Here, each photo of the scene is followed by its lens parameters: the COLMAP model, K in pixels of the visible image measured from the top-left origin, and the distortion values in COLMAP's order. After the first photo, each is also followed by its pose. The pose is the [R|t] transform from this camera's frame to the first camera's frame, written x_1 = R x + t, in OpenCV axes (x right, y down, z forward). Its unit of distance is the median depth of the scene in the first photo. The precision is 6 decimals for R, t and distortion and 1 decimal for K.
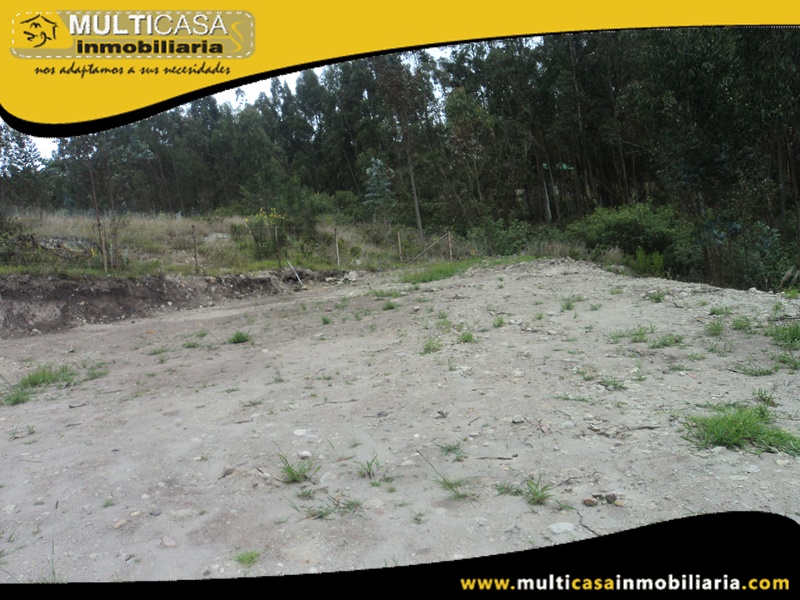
lens RADIAL K [[636.3, 0, 401.8], [0, 636.3, 296.5], [0, 0, 1]] dist [-0.030405, 0.018634]
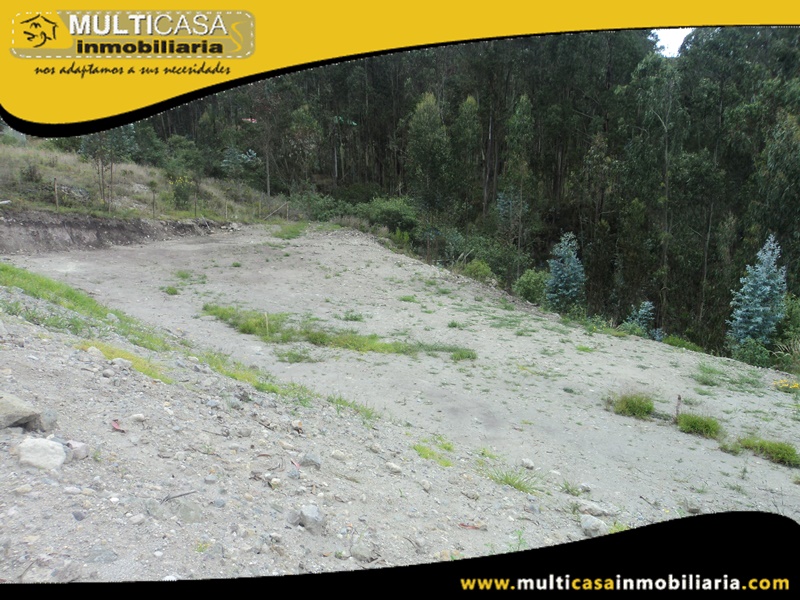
lens RADIAL K [[636.3, 0, 402.8], [0, 636.3, 300.0], [0, 0, 1]] dist [-0.030405, 0.018634]
pose [[0.925767, 0.076657, 0.370243, -0.293027], [-0.120191, 0.988103, 0.095948, -0.057720], [-0.358483, -0.133325, 0.923967, -0.774692]]
